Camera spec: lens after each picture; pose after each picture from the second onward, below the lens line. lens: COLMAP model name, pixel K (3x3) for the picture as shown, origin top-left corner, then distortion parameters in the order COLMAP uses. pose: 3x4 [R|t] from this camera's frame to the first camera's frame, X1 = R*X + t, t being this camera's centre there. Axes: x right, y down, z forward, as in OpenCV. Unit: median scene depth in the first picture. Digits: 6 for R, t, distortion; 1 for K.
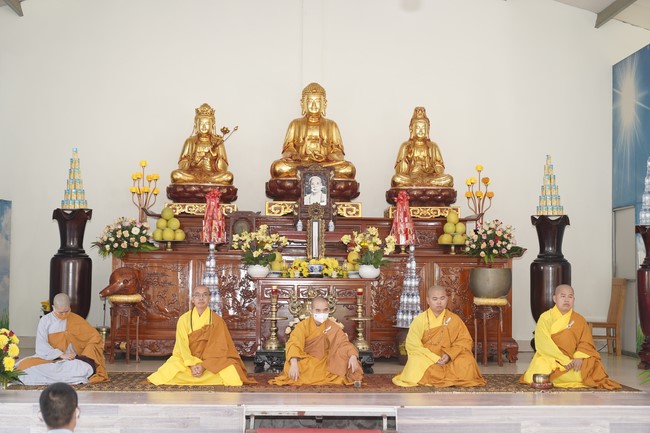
lens RADIAL K [[1092.6, 0, 321.9], [0, 1092.6, 218.4], [0, 0, 1]] dist [0.030241, 0.000000]
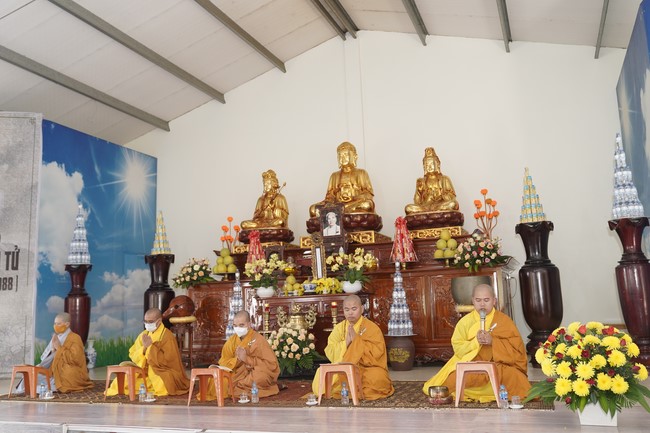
lens RADIAL K [[597.7, 0, 320.5], [0, 597.7, 212.1], [0, 0, 1]] dist [-0.006446, 0.000000]
pose [[0.911762, -0.113003, -0.394868, 0.251347], [0.070396, 0.990175, -0.120821, 0.041802], [0.404642, 0.082363, 0.910759, 0.393545]]
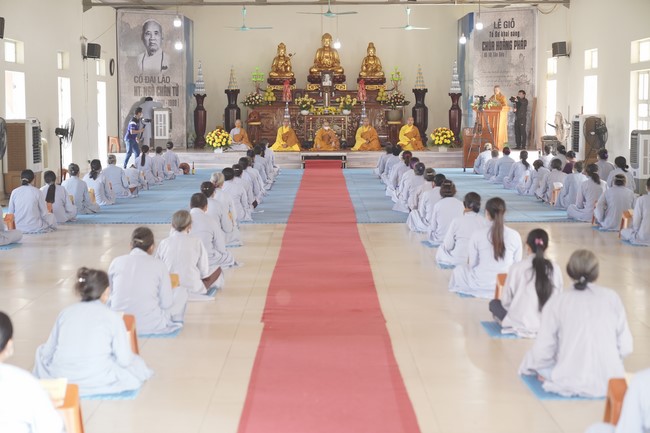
lens RADIAL K [[1211.0, 0, 324.9], [0, 1211.0, 217.2], [0, 0, 1]] dist [-0.038411, 0.000000]
pose [[0.998875, -0.010629, -0.046218, 0.116331], [0.016889, 0.990396, 0.137228, -0.096148], [0.044315, -0.137854, 0.989461, -1.824256]]
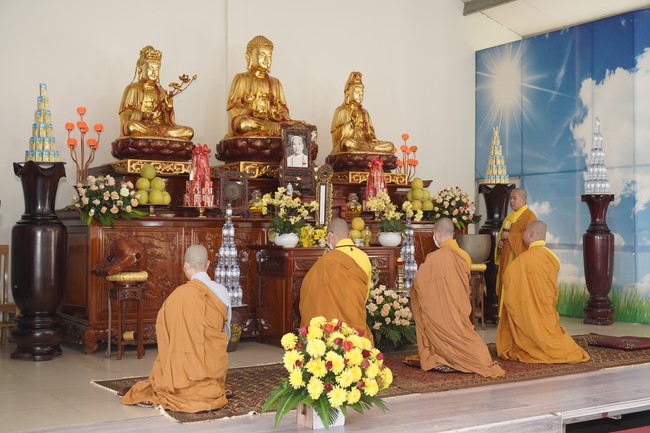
lens RADIAL K [[857.2, 0, 328.0], [0, 857.2, 205.1], [0, 0, 1]] dist [0.007509, 0.000000]
pose [[0.857345, 0.008213, 0.514677, -0.360193], [-0.017807, 0.999747, 0.013708, 0.009498], [-0.514435, -0.020918, 0.857274, 0.373373]]
